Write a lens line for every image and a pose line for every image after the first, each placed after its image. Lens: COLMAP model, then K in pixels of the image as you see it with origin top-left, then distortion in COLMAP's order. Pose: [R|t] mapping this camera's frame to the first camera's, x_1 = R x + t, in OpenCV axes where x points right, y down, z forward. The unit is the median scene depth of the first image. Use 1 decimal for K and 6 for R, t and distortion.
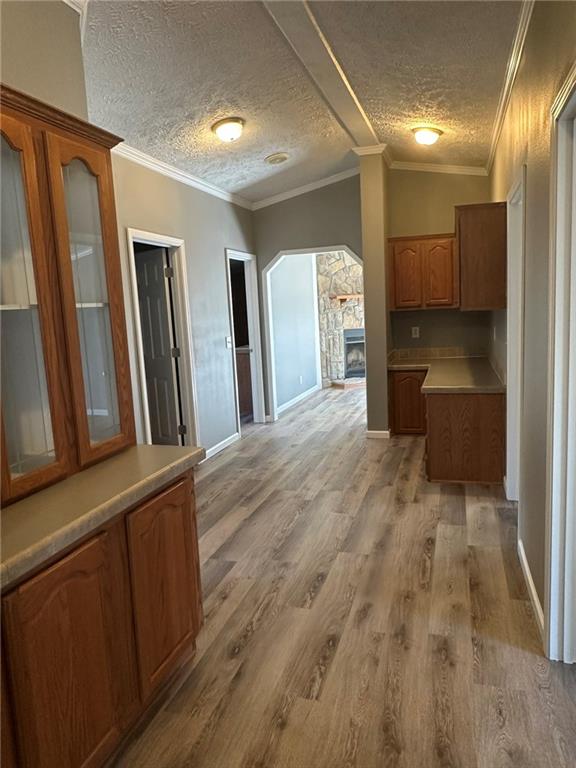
lens RADIAL K [[550.1, 0, 289.3], [0, 550.1, 385.5], [0, 0, 1]] dist [-0.005899, 0.007217]
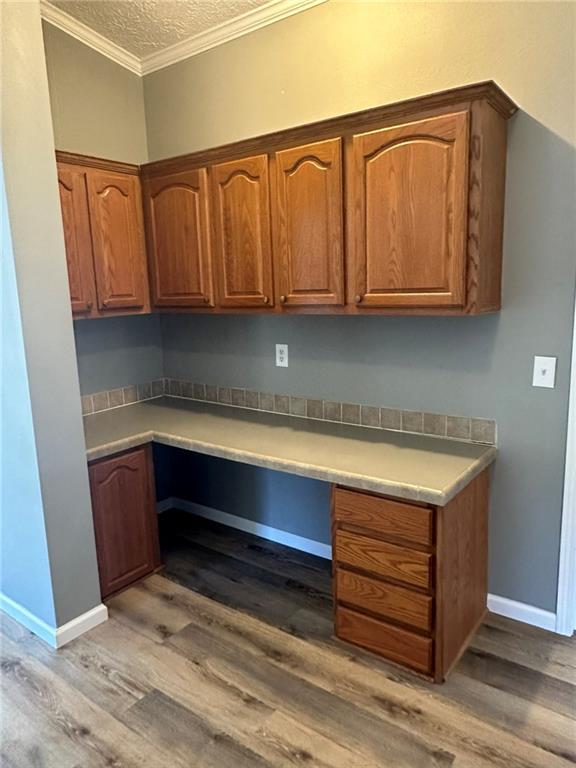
lens RADIAL K [[550.1, 0, 285.9], [0, 550.1, 384.7], [0, 0, 1]] dist [-0.005899, 0.007217]
pose [[0.338356, -0.121753, 0.933109, -0.124363], [0.141127, 0.986945, 0.077603, -0.083482], [-0.930375, 0.105430, 0.351121, 0.664605]]
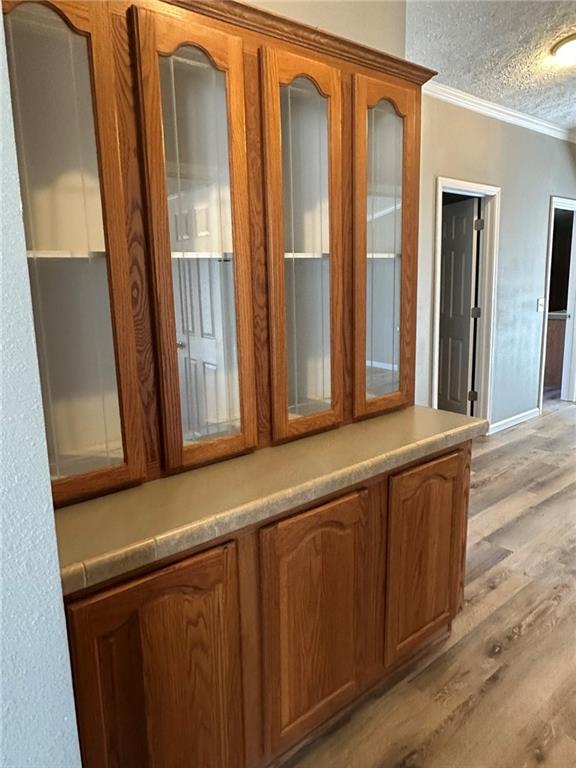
lens RADIAL K [[550.1, 0, 271.5], [0, 550.1, 374.0], [0, 0, 1]] dist [-0.005899, 0.007217]
pose [[0.841105, 0.127971, -0.525516, 0.008821], [-0.098788, 0.991611, 0.083358, -0.001026], [0.531774, -0.018198, 0.846690, 0.067059]]
